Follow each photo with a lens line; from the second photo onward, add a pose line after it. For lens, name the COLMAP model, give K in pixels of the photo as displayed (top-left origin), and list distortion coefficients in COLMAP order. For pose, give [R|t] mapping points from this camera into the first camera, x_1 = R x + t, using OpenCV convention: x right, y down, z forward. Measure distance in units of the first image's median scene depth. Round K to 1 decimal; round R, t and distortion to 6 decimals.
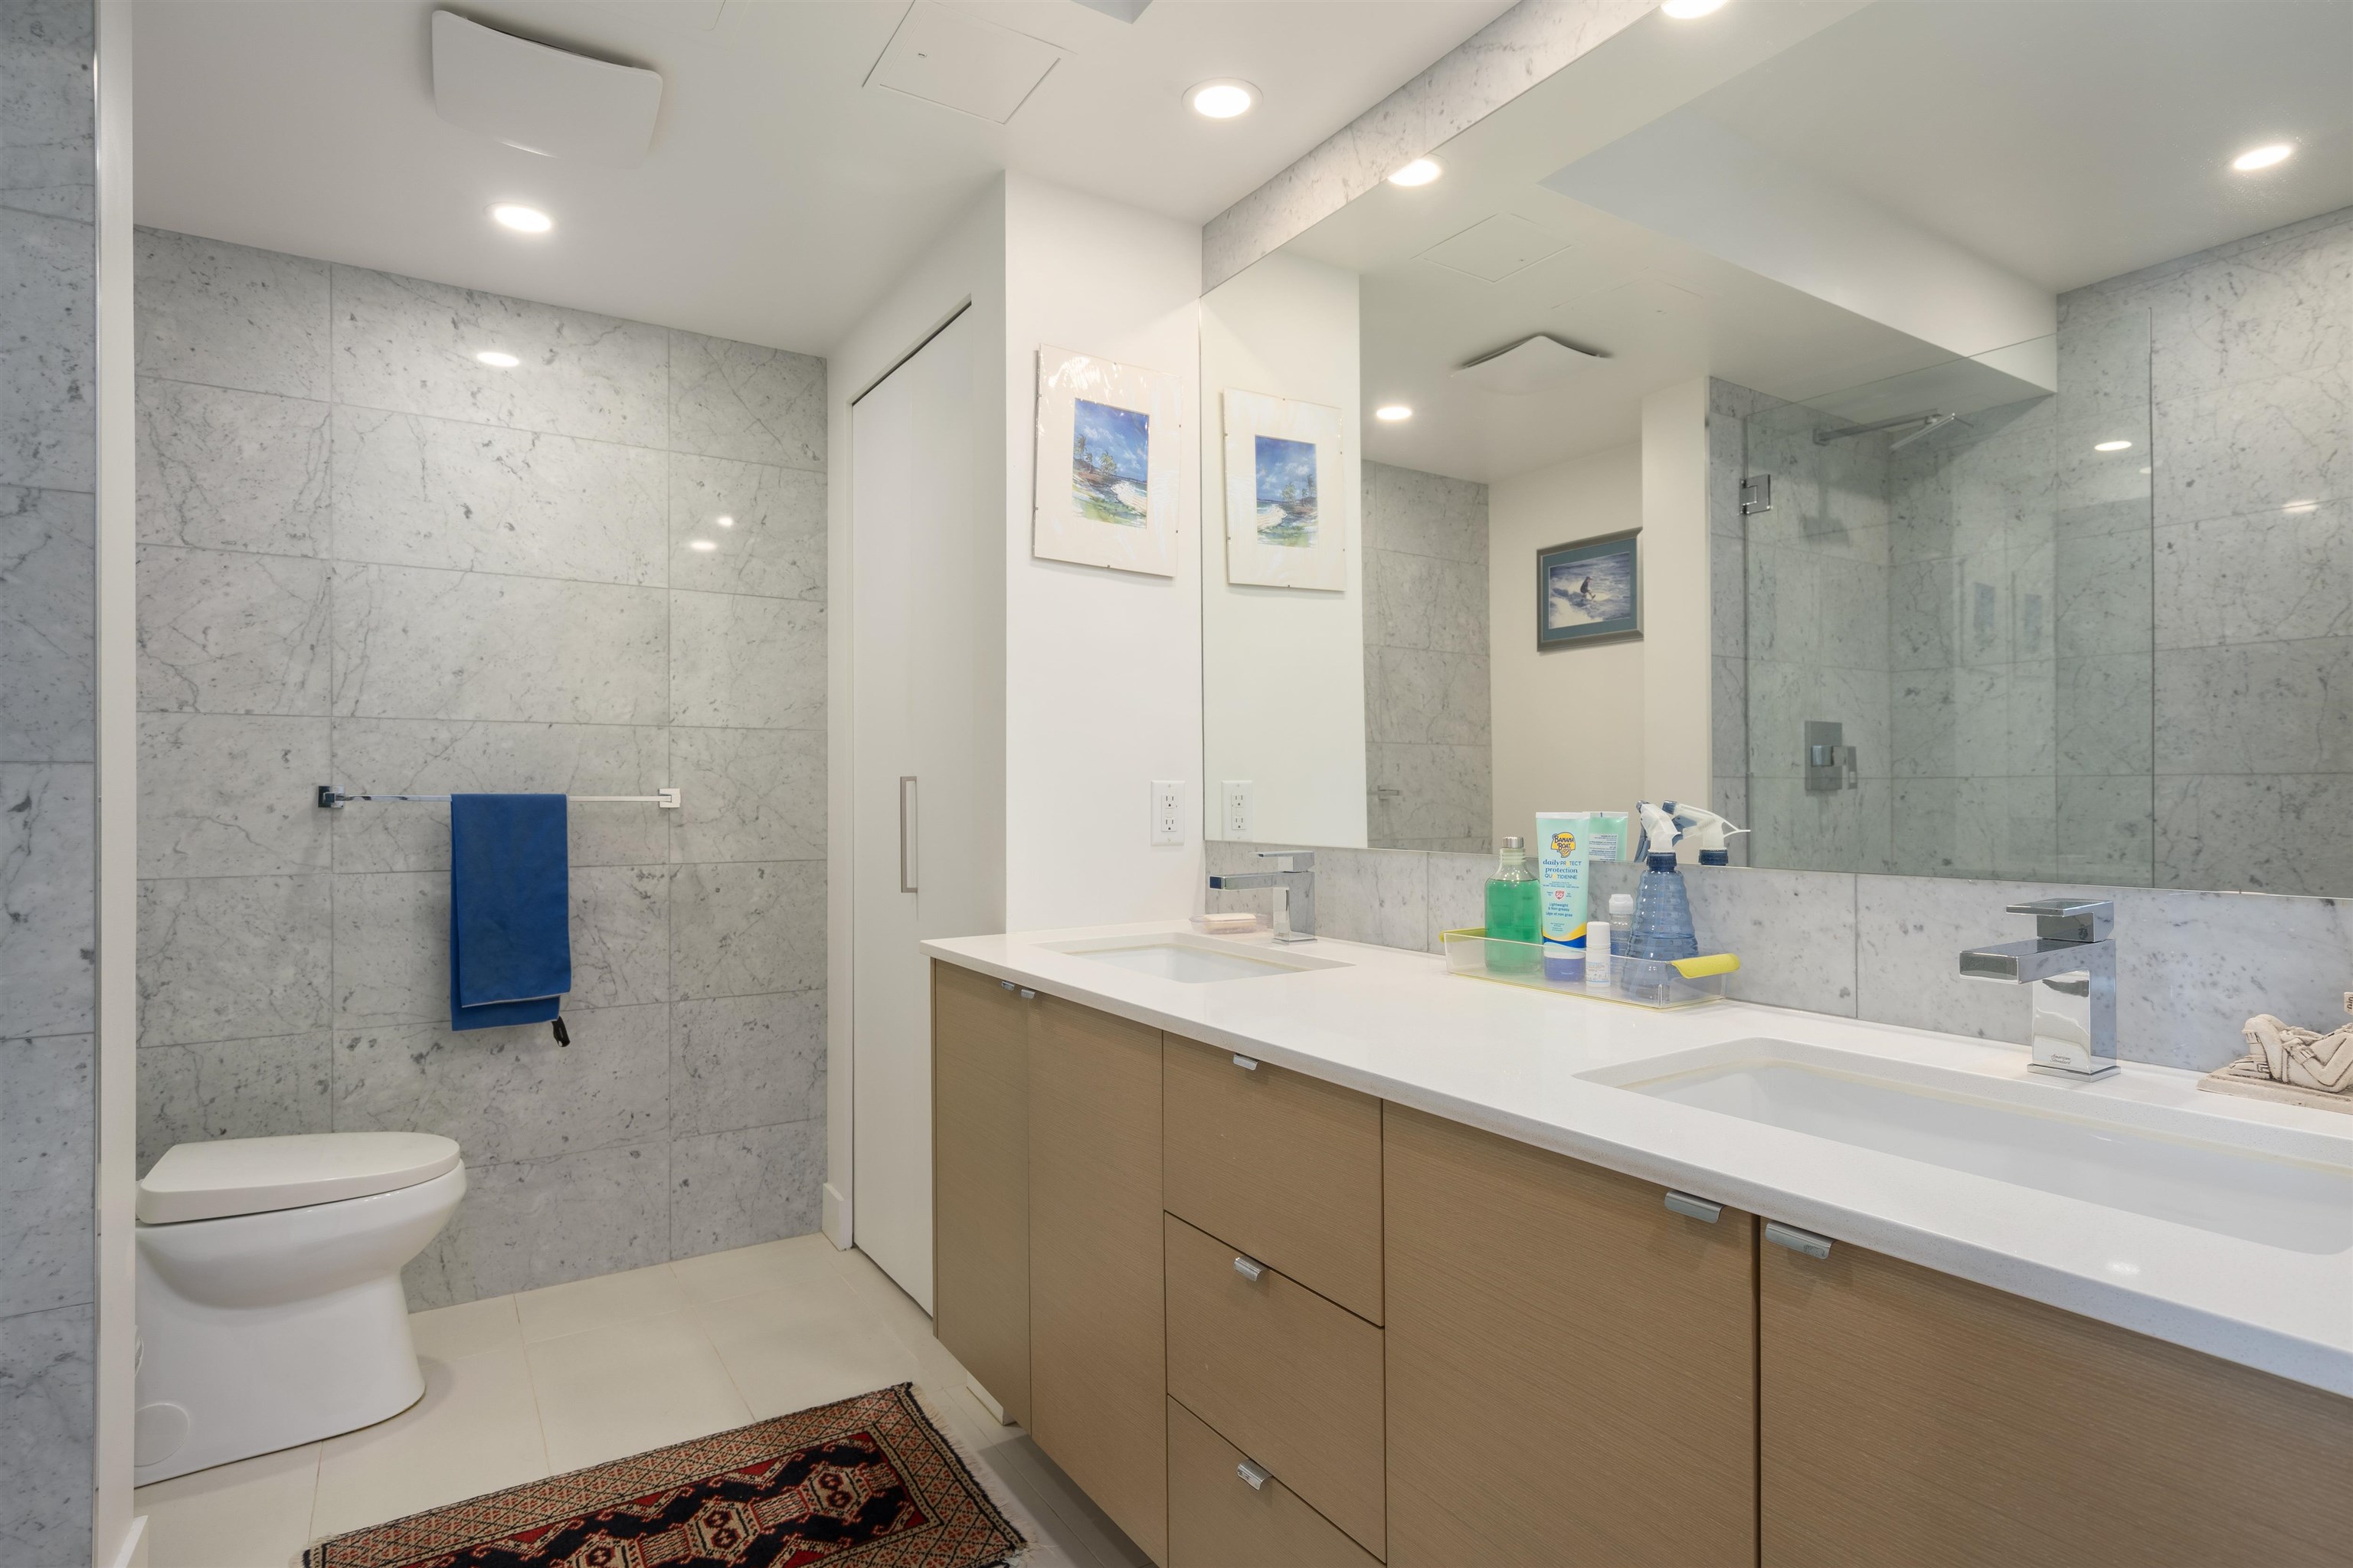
lens RADIAL K [[1214.6, 0, 1180.7], [0, 1214.6, 788.4], [0, 0, 1]] dist [0.000223, -0.000049]
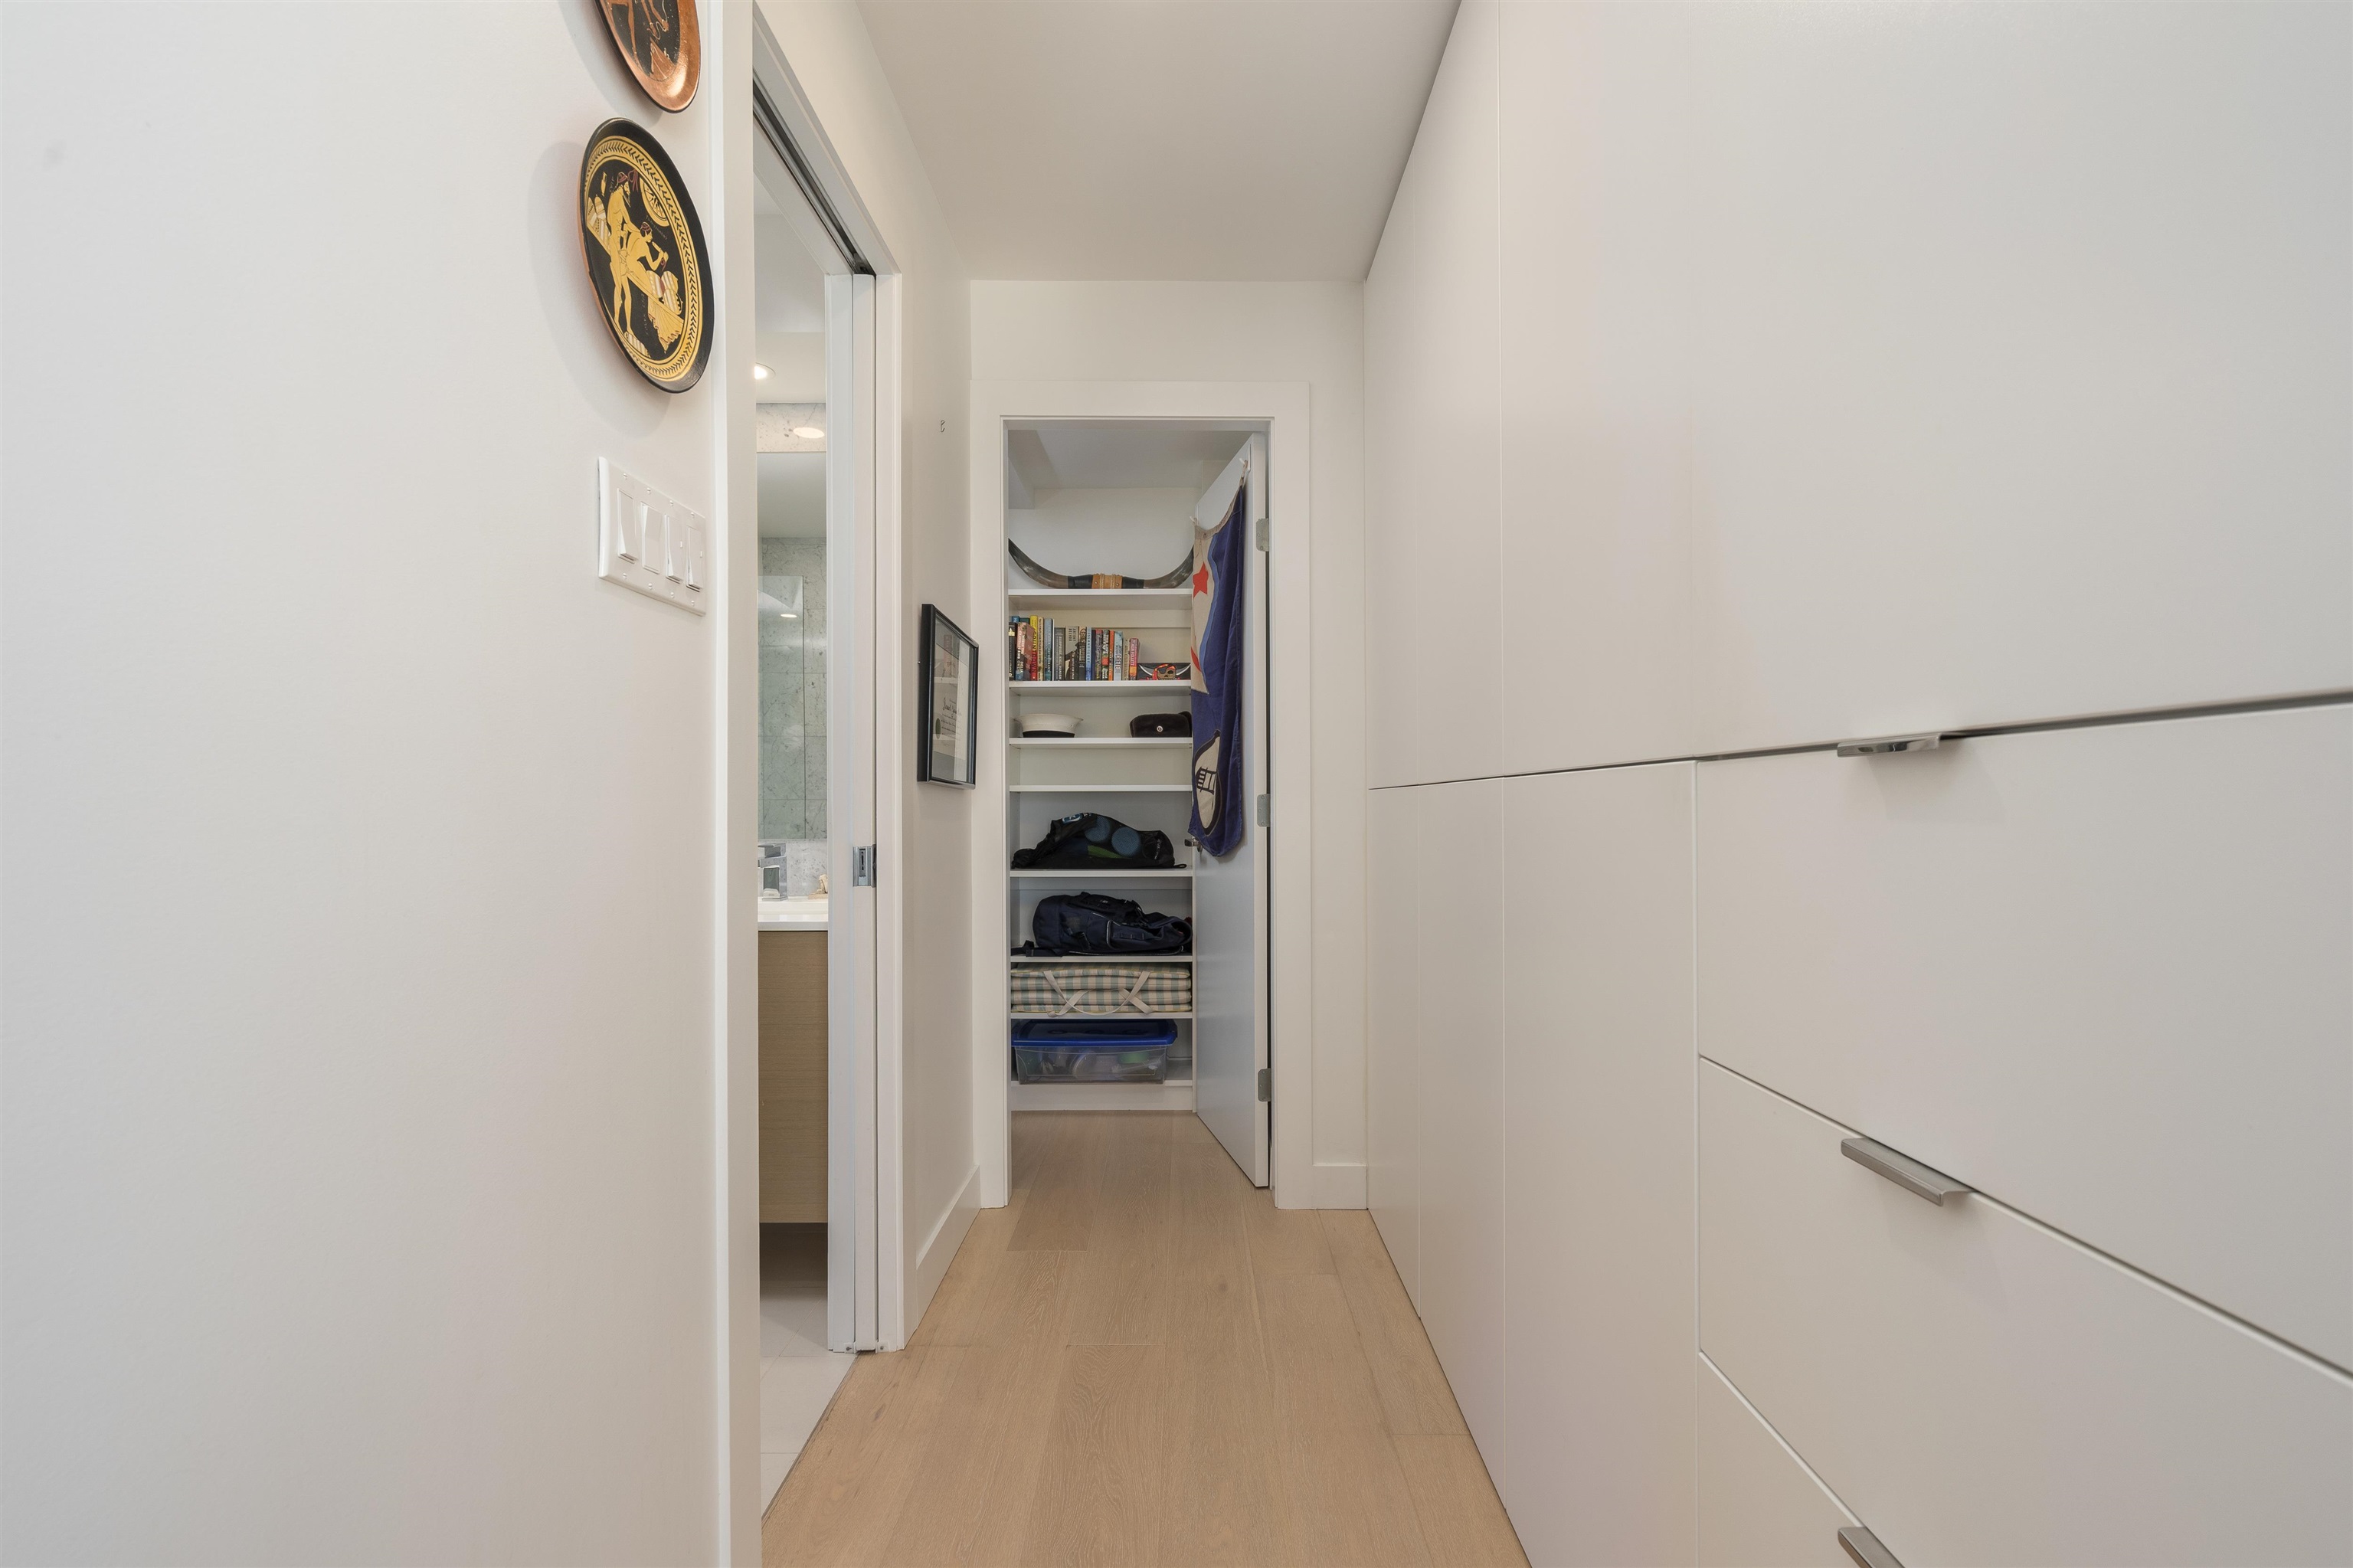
lens RADIAL K [[1082.0, 0, 1179.4], [0, 1082.0, 795.6], [0, 0, 1]] dist [-0.003625, 0.000609]
pose [[0.542338, -0.004073, 0.840151, -0.342853], [0.013807, 0.999896, -0.004066, -0.001363], [-0.840047, 0.013805, 0.542338, -0.457467]]
